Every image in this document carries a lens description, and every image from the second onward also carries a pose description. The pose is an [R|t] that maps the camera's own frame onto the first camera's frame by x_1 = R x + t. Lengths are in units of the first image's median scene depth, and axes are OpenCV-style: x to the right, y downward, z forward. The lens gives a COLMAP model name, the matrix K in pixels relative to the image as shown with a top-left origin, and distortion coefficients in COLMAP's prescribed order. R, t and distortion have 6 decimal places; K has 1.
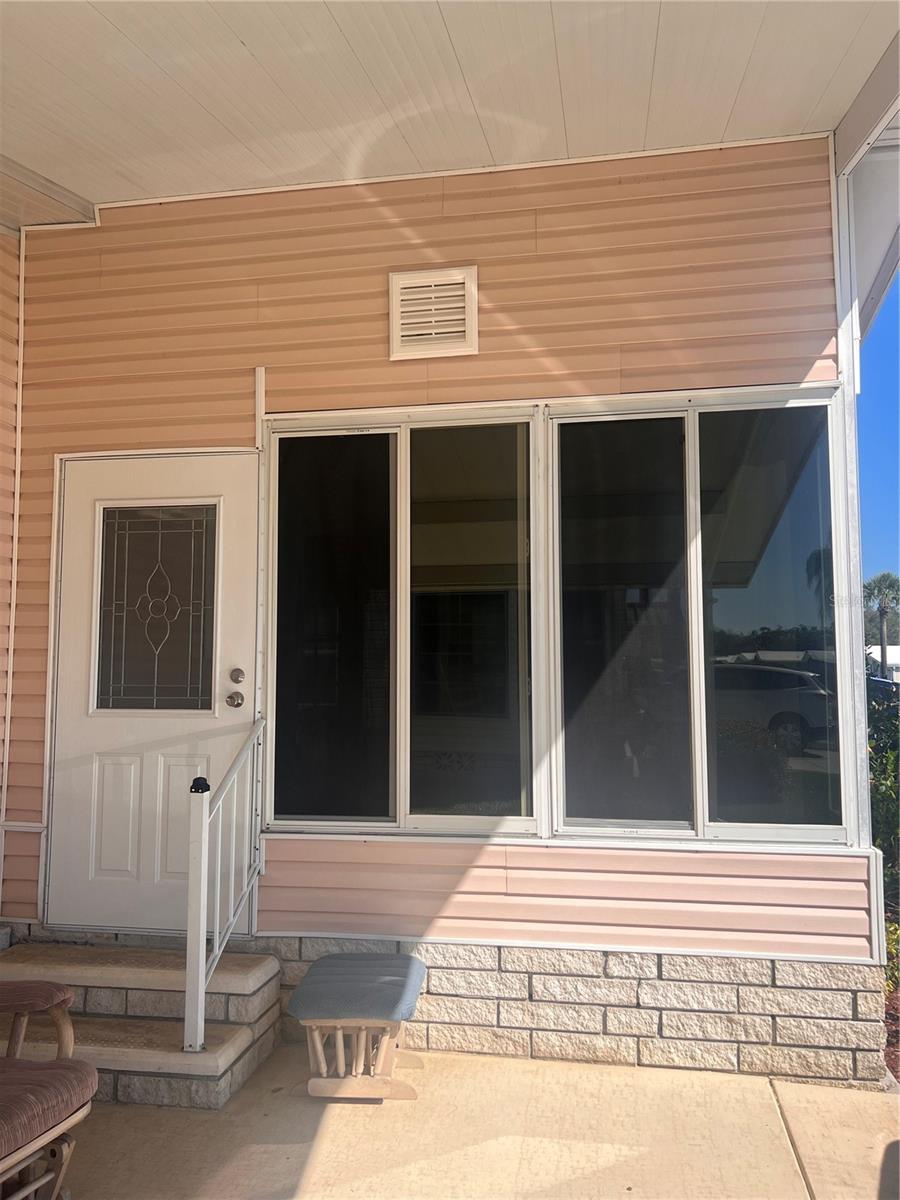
lens RADIAL K [[899.9, 0, 449.1], [0, 899.9, 594.0], [0, 0, 1]] dist [0.025763, -0.003883]
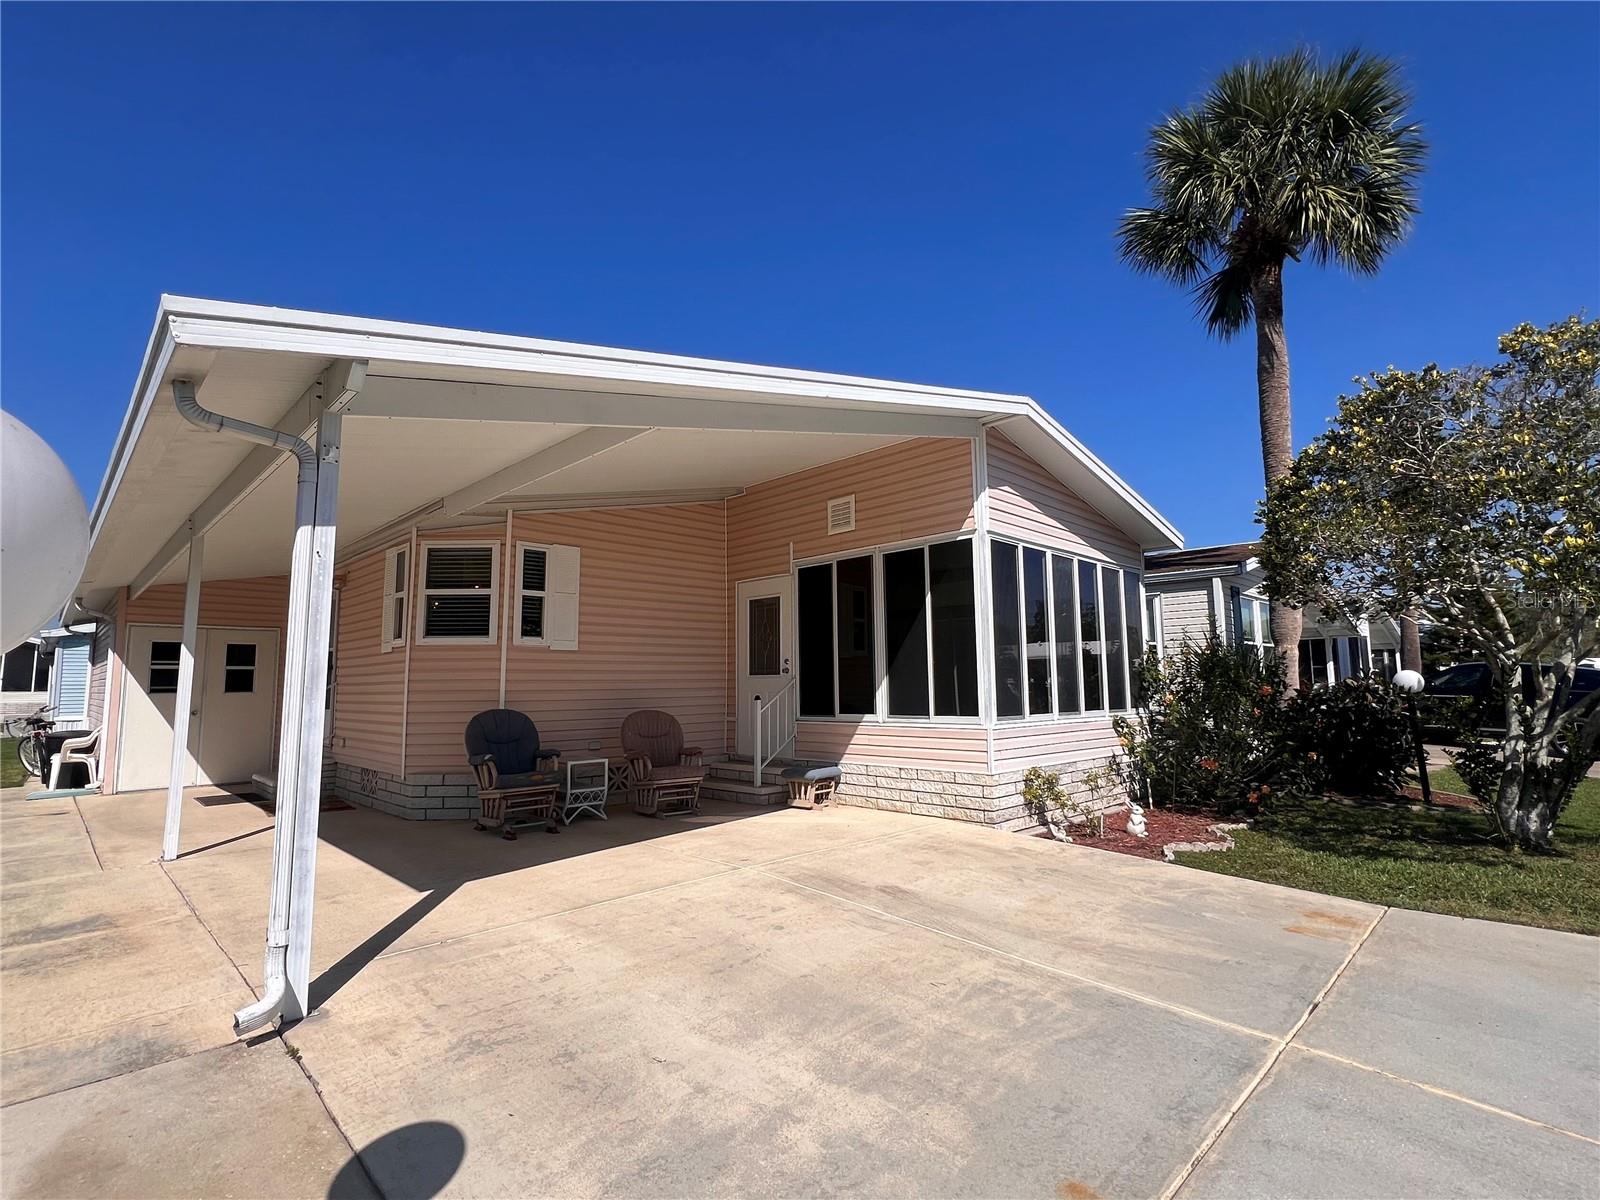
lens RADIAL K [[758.8, 0, 797.3], [0, 758.8, 598.6], [0, 0, 1]] dist [-0.004280, 0.000373]
pose [[0.819974, -0.073123, -0.567711, 1.115507], [0.054981, 0.997282, -0.049042, 0.018513], [0.569754, 0.009000, 0.821766, -0.839060]]
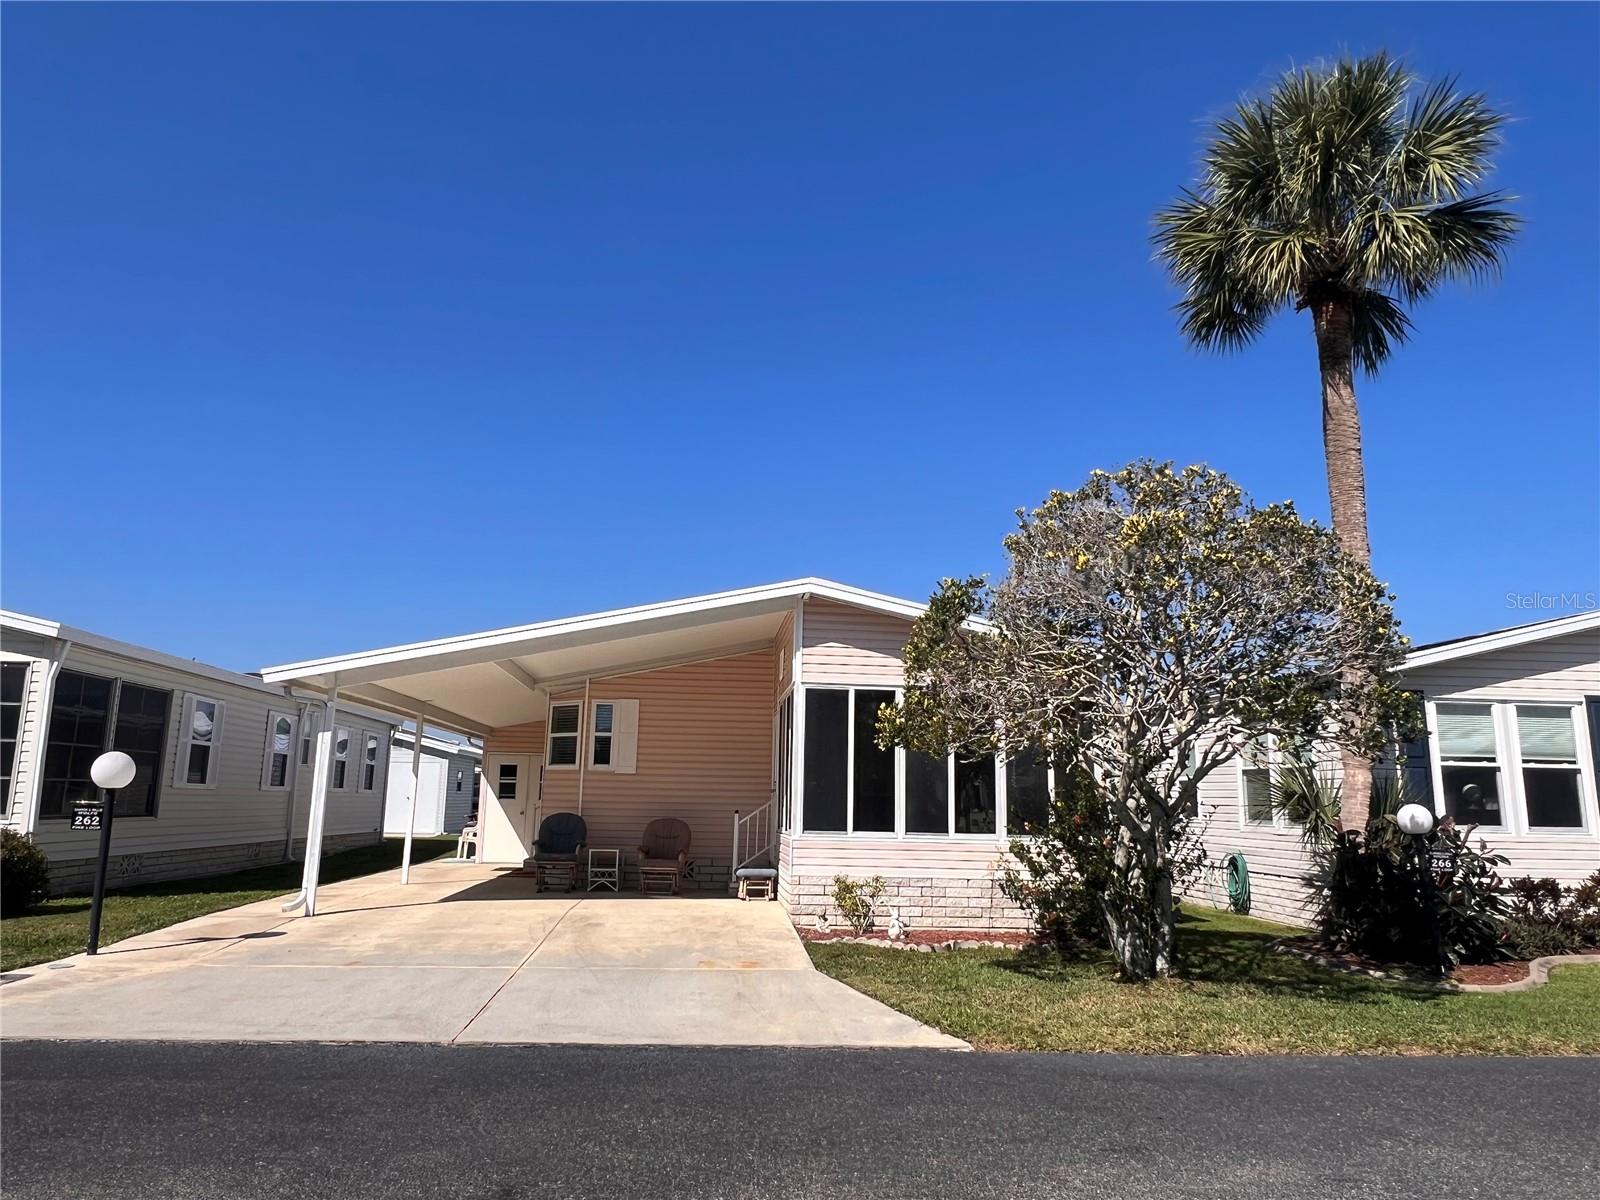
lens RADIAL K [[1031.8, 0, 795.2], [0, 1031.8, 605.3], [0, 0, 1]] dist [0.002180, 0.000119]
pose [[0.270343, -0.175112, -0.946705, 3.495513], [0.058008, 0.984496, -0.165537, 0.081066], [0.961015, -0.010165, 0.276310, 0.033535]]
